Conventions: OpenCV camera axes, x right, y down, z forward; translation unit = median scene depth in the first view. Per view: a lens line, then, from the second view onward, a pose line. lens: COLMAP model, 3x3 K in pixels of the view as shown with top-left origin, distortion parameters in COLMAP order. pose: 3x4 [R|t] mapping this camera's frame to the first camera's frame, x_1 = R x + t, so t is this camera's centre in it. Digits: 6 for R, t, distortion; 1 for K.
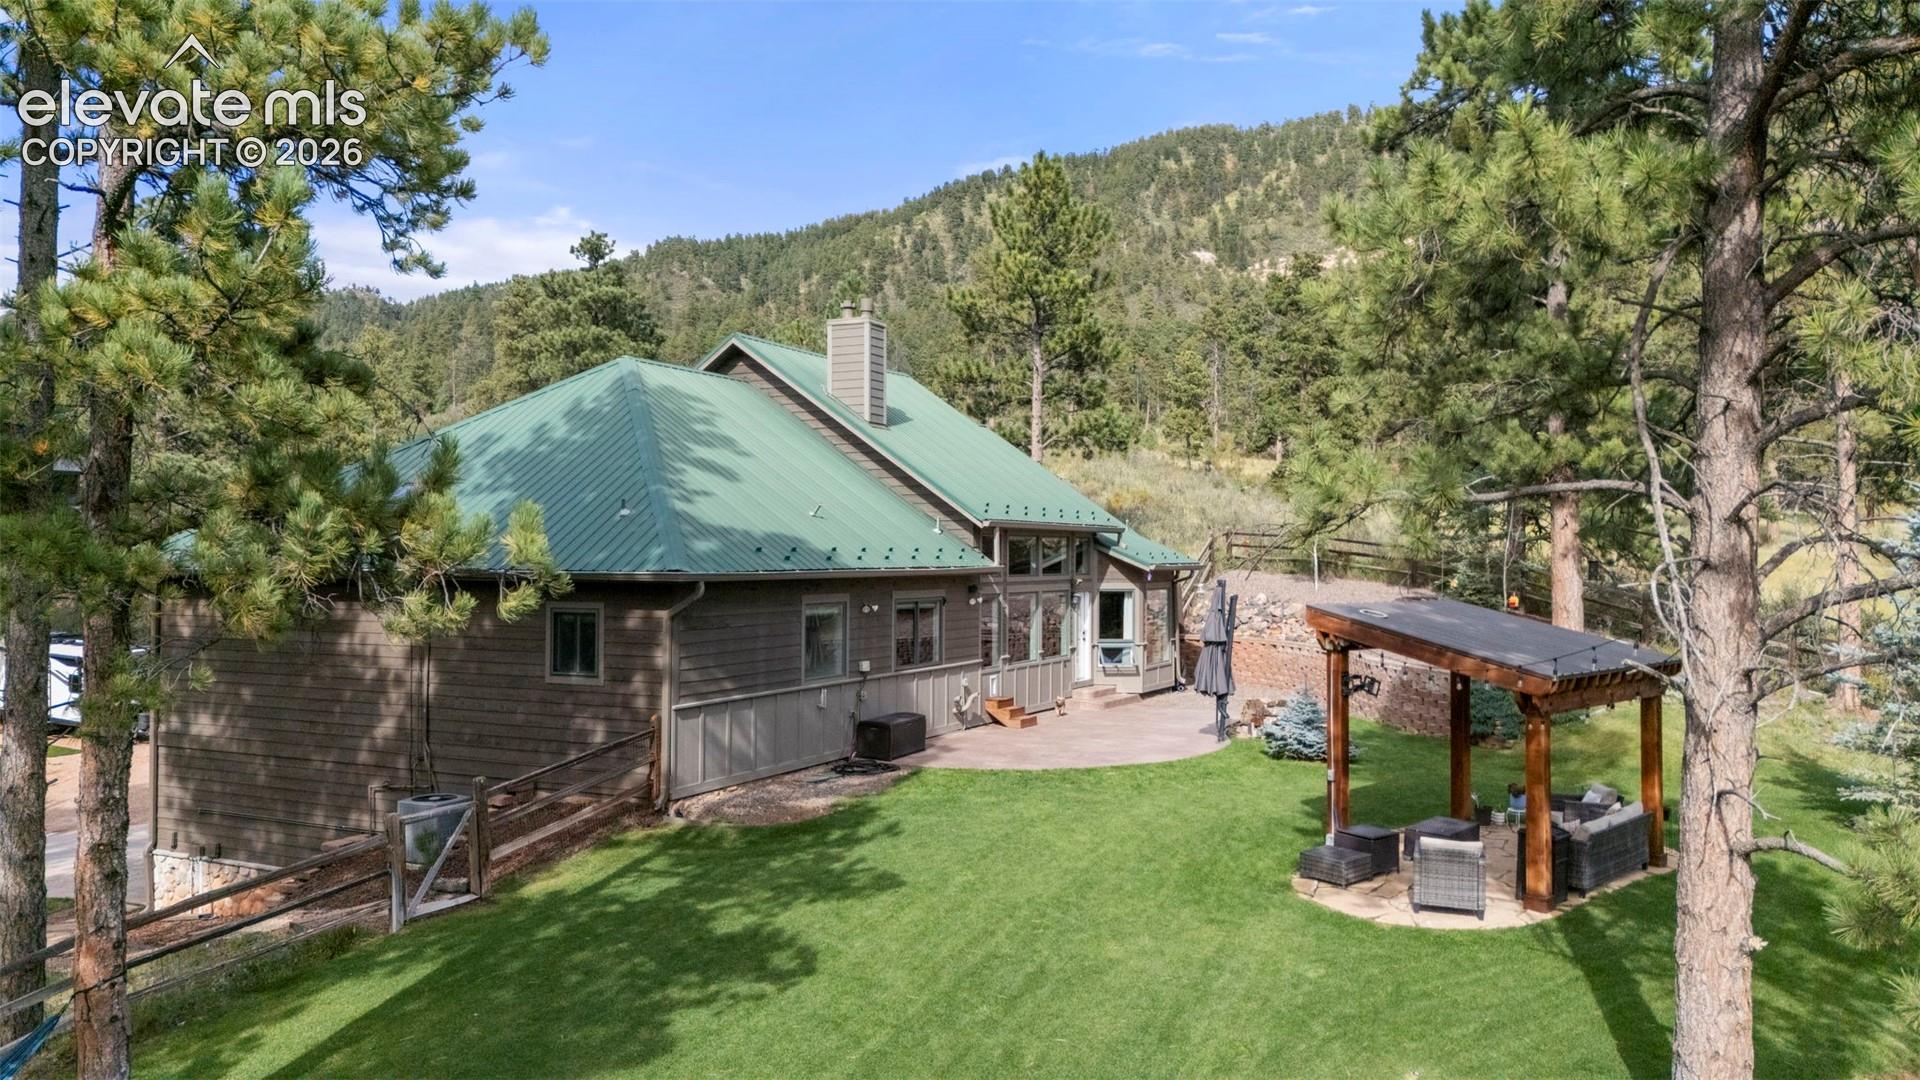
lens RADIAL K [[1354.9, 0, 960.0], [0, 1354.9, 540.0], [0, 0, 1]] dist [0.132082, -0.000228]
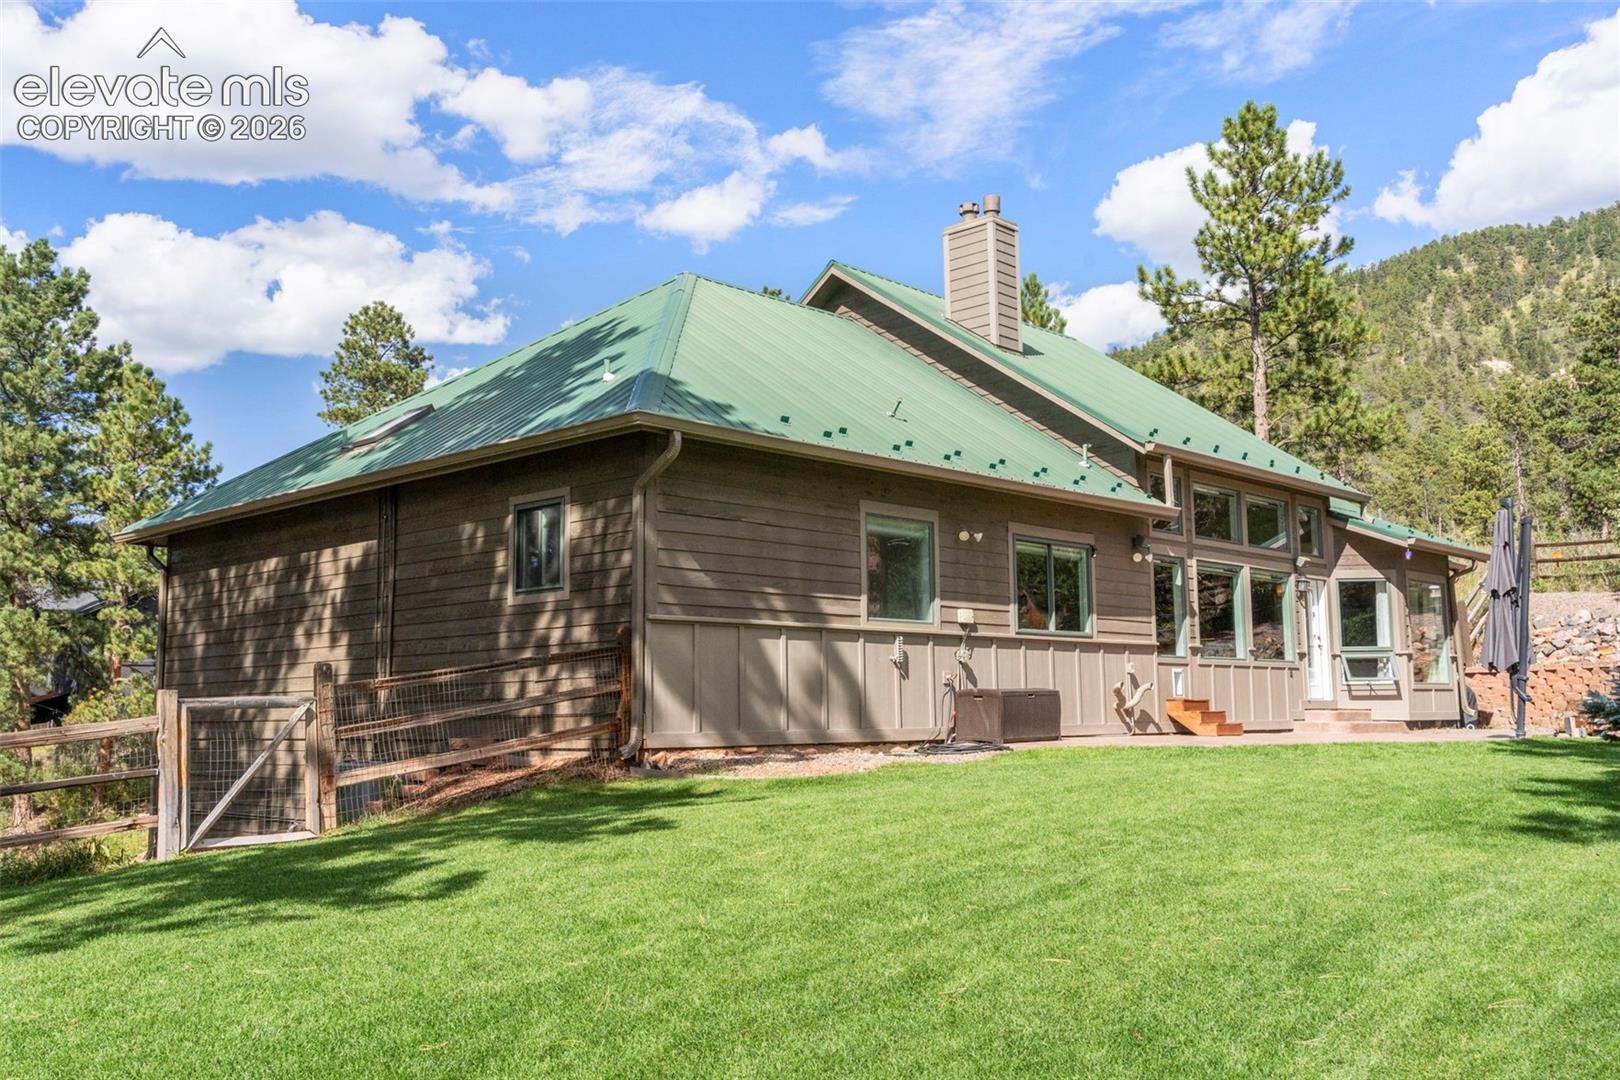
lens RADIAL K [[1357.4, 0, 810.0], [0, 1357.4, 540.0], [0, 0, 1]] dist [0.005039, 0.002026]
pose [[0.954219, -0.047743, -0.295274, 0.035808], [0.014197, 0.993295, -0.114729, 0.073068], [0.298772, 0.105284, 0.948499, 0.154579]]
